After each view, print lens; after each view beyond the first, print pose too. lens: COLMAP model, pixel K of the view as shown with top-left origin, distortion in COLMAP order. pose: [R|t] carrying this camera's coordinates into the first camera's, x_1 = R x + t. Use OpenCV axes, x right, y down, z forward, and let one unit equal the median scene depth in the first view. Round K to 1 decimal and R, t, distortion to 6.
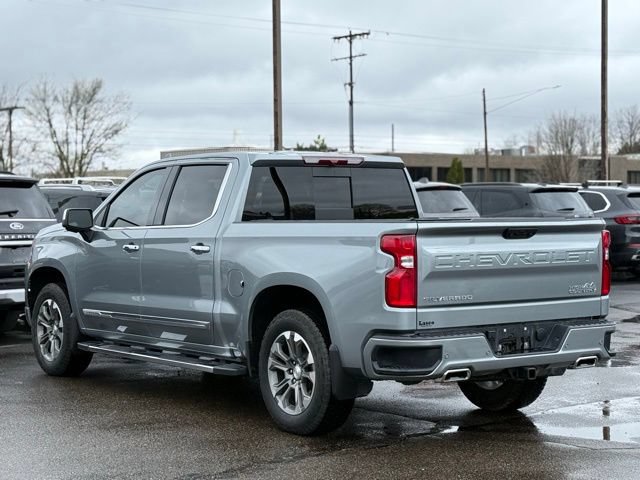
lens RADIAL K [[1383.6, 0, 320.0], [0, 1383.6, 240.0], [0, 0, 1]] dist [0.111111, 0.256237]
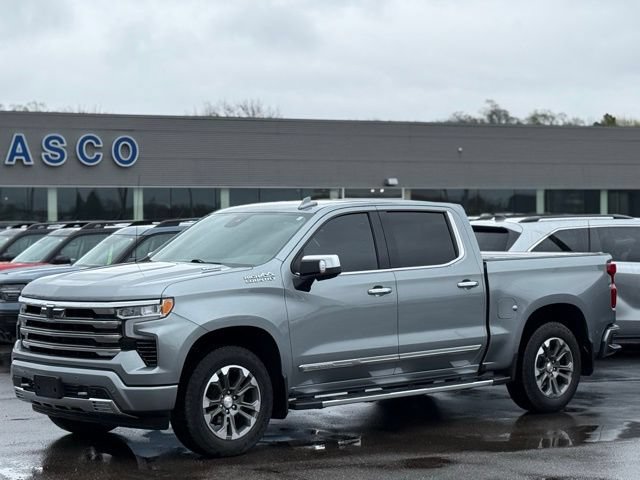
lens RADIAL K [[1383.6, 0, 320.0], [0, 1383.6, 240.0], [0, 0, 1]] dist [0.111111, 0.256237]
pose [[-0.037476, 0.004817, 0.999286, -1.237562], [0.050238, 0.998733, -0.002931, -0.033472], [-0.998034, 0.050093, -0.037670, 1.151868]]
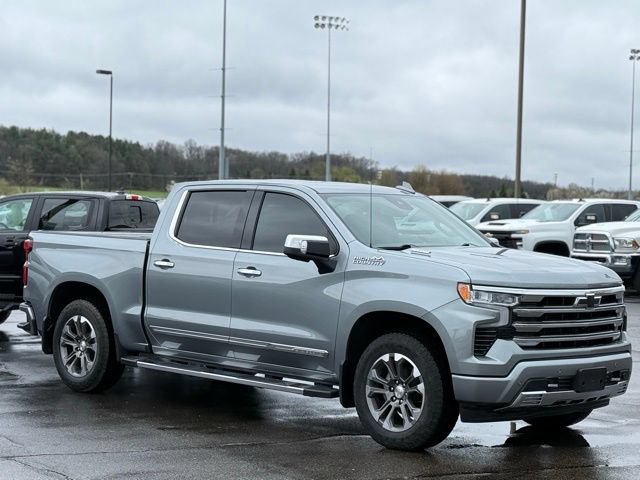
lens RADIAL K [[1325.8, 0, 320.0], [0, 1325.8, 240.0], [0, 0, 1]] dist [0.124503, 0.343184]
pose [[-0.996429, -0.014899, -0.083113, 0.032881], [-0.019651, 0.998200, 0.056655, -0.083819], [0.082120, 0.058086, -0.994928, 2.199379]]
